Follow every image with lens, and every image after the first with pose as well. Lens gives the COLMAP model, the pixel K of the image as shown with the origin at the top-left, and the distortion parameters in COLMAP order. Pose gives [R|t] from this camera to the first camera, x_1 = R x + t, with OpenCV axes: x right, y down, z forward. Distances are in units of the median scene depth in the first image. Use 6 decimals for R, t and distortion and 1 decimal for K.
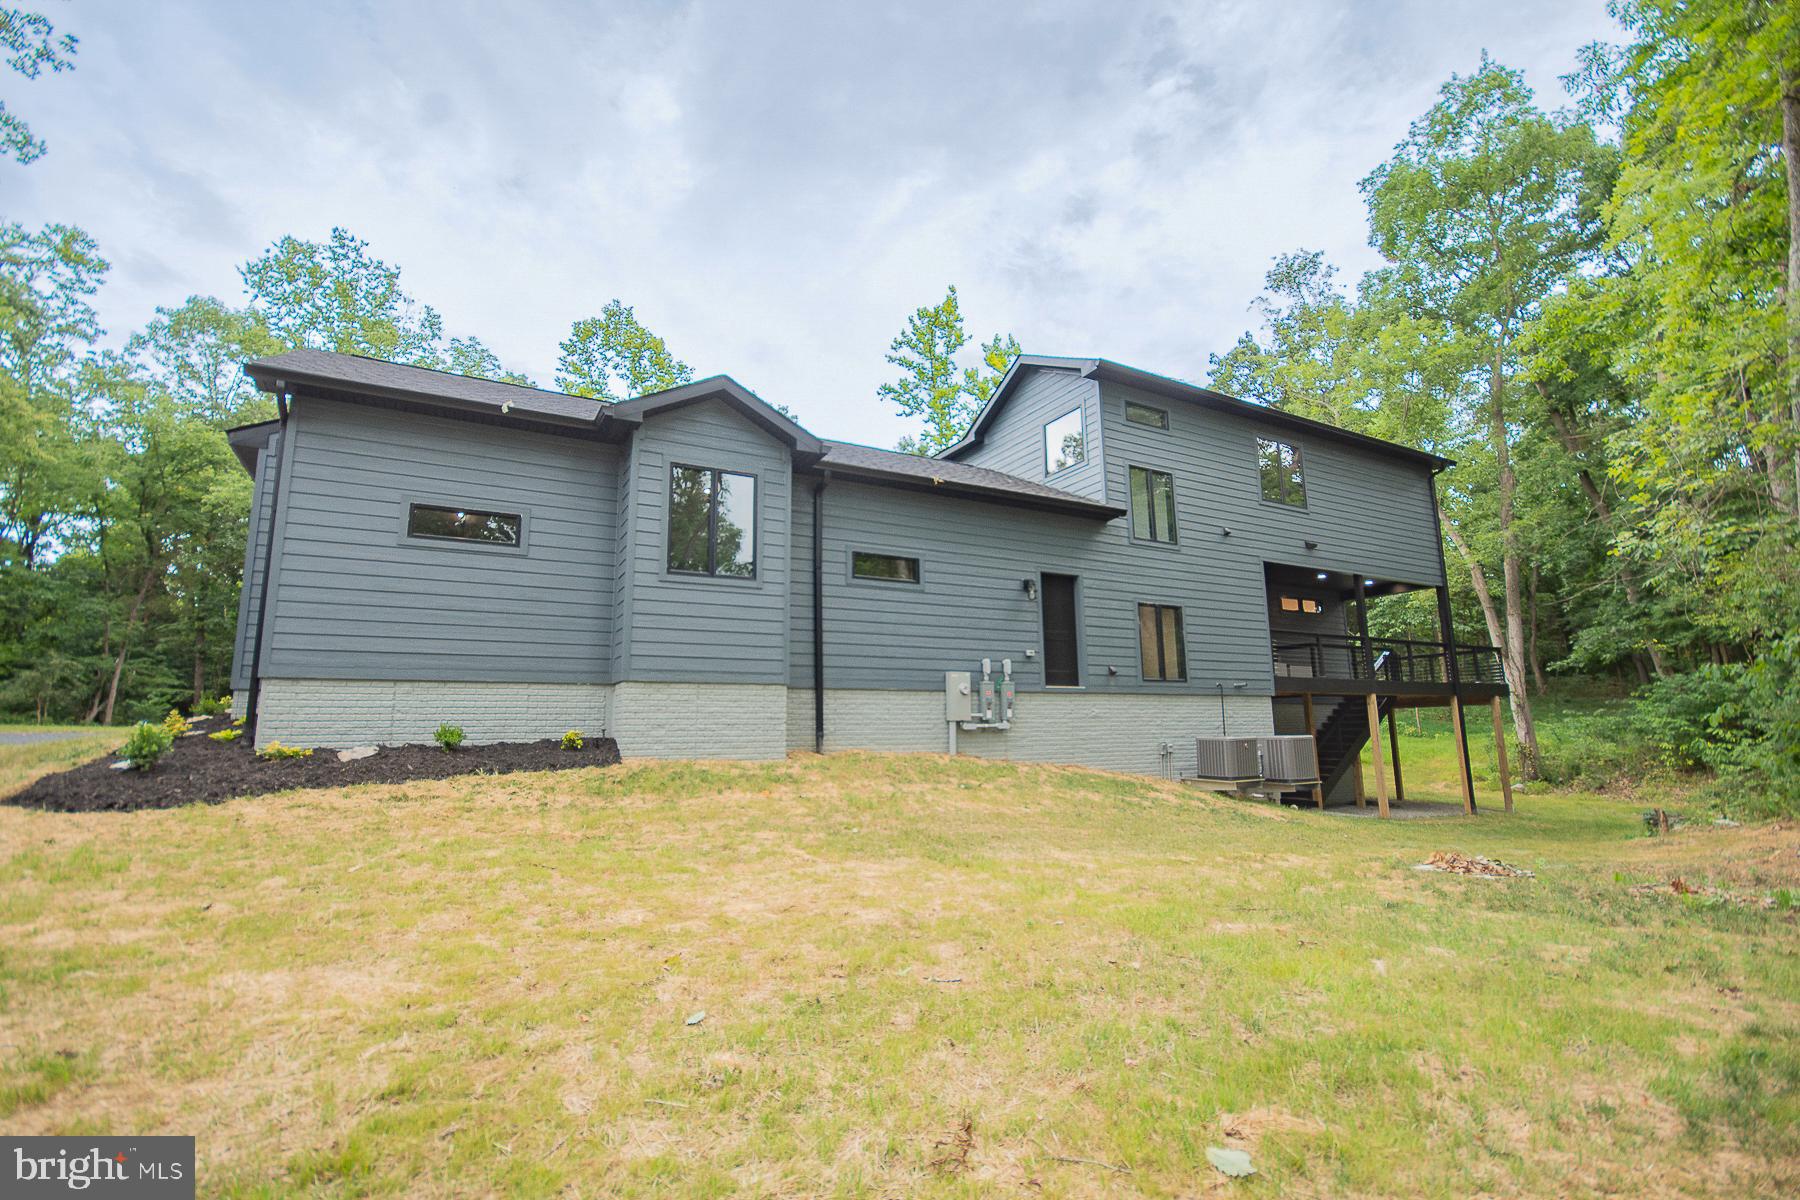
lens RADIAL K [[840.1, 0, 900.0], [0, 840.1, 600.0], [0, 0, 1]] dist [0.003466, -0.001616]
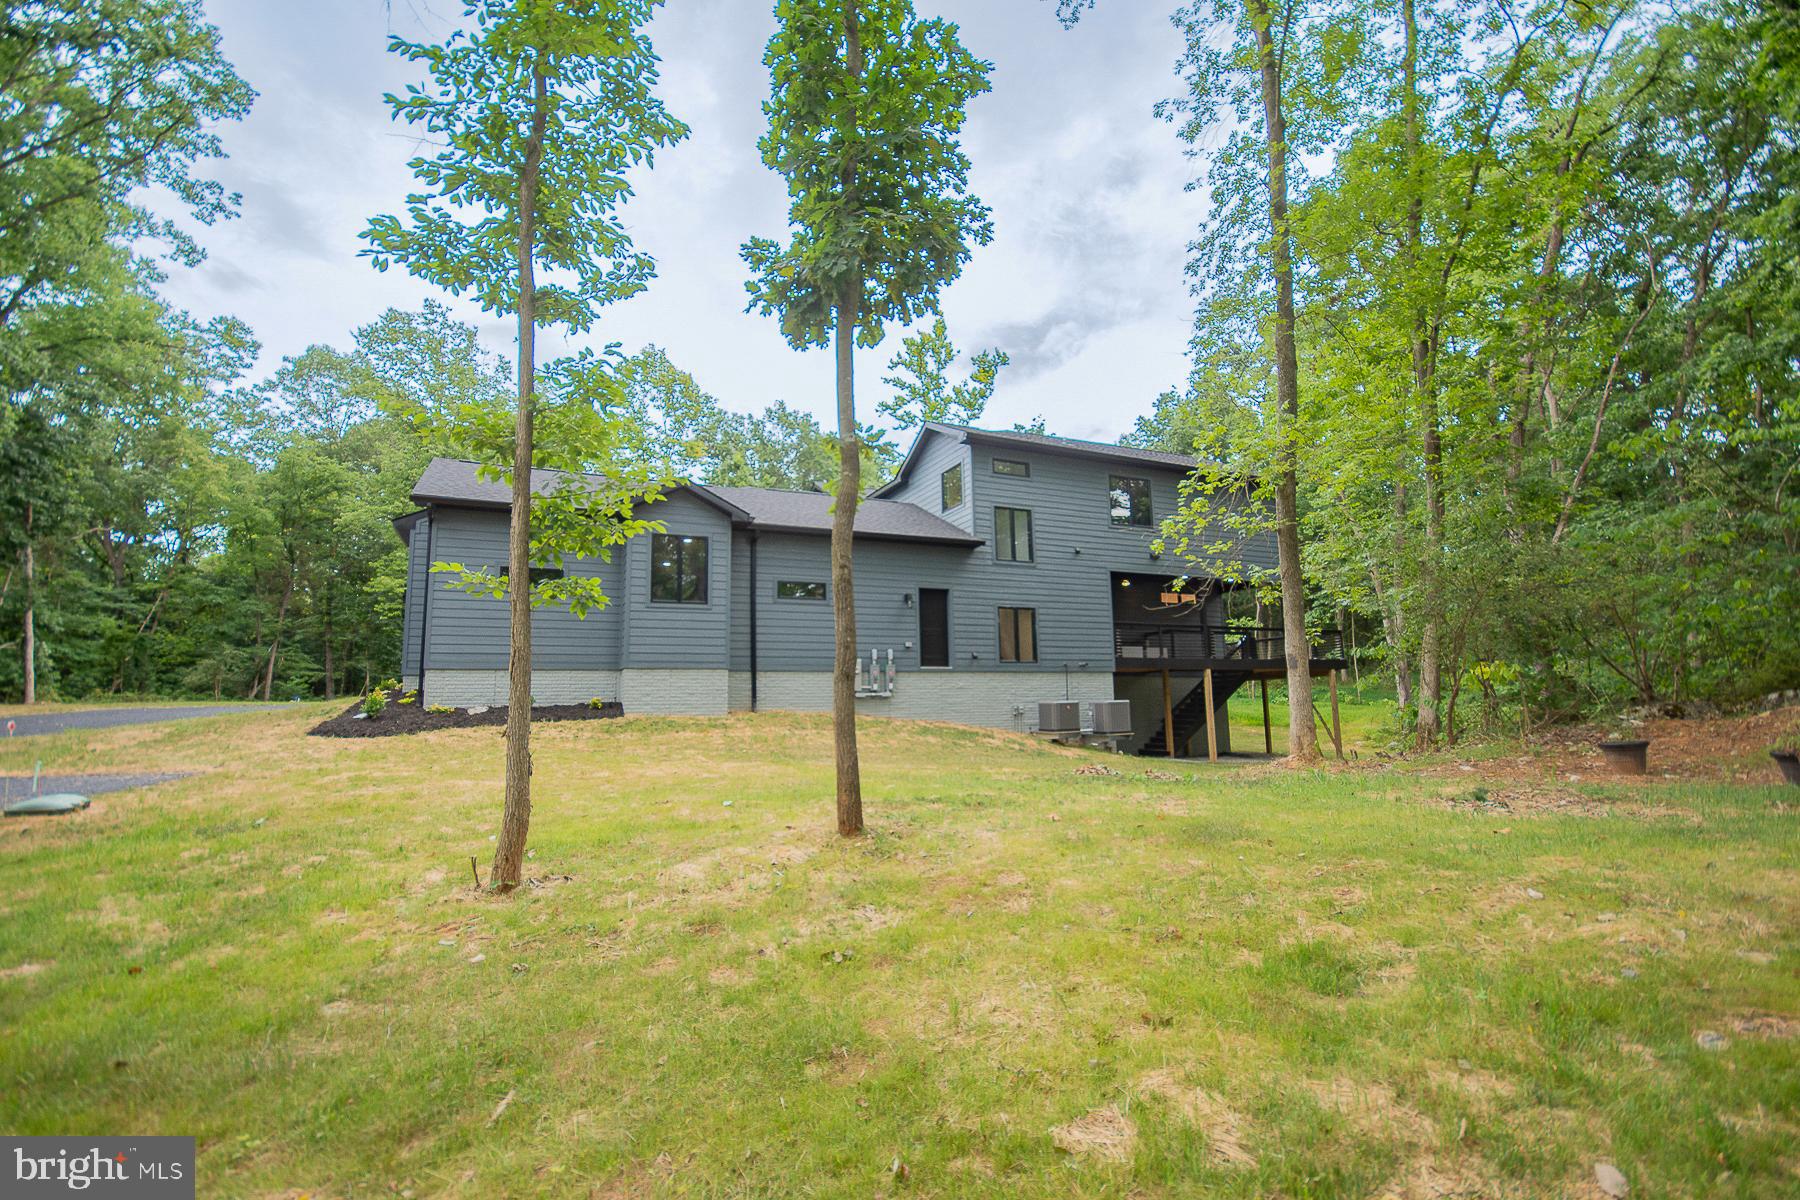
lens RADIAL K [[880.6, 0, 900.0], [0, 880.6, 600.0], [0, 0, 1]] dist [-0.001459, 0.035690]
pose [[0.995602, -0.015510, -0.092387, 0.237358], [0.018663, 0.999269, 0.033360, -0.054718], [0.091803, -0.034937, 0.995164, -0.431738]]
